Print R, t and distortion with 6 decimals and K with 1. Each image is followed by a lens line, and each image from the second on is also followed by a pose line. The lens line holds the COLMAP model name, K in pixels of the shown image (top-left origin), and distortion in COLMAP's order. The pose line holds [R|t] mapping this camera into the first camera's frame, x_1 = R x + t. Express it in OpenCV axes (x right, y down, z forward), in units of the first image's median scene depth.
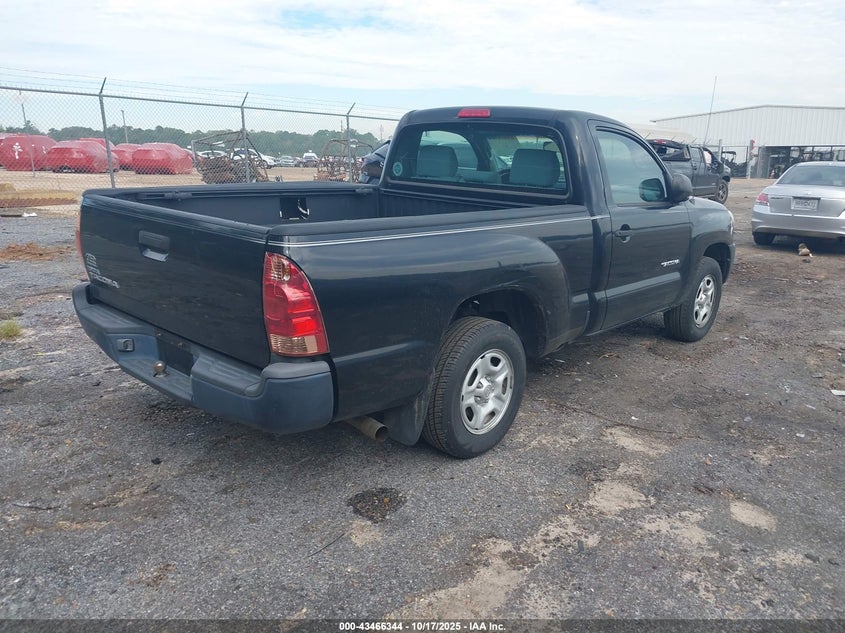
lens RADIAL K [[673.9, 0, 422.5], [0, 673.9, 316.5], [0, 0, 1]] dist [0.020492, -0.002127]
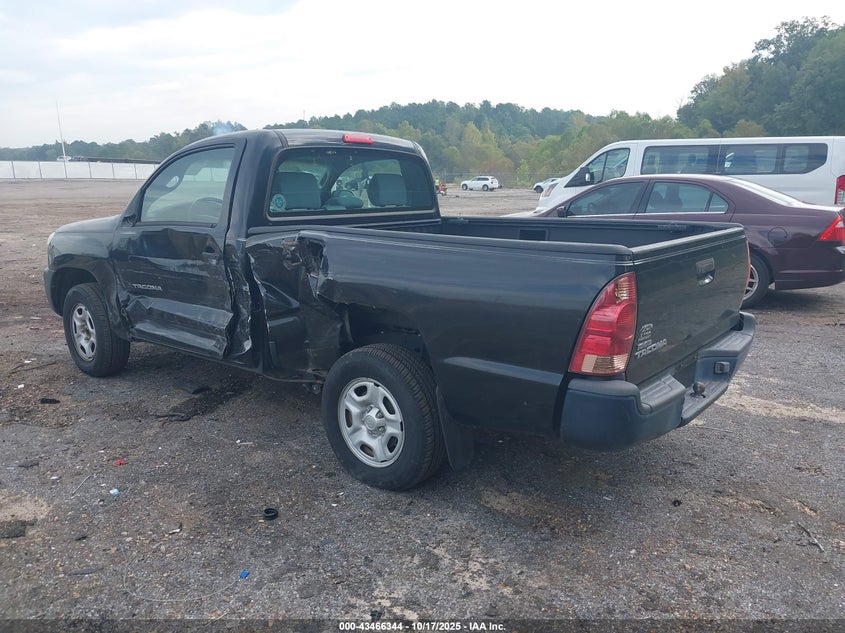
lens RADIAL K [[673.9, 0, 422.5], [0, 673.9, 316.5], [0, 0, 1]] dist [0.020492, -0.002127]
pose [[-0.068363, -0.229979, 0.970792, -1.232533], [0.250390, 0.937968, 0.239835, -0.352006], [-0.965728, 0.259473, -0.006537, 1.278264]]
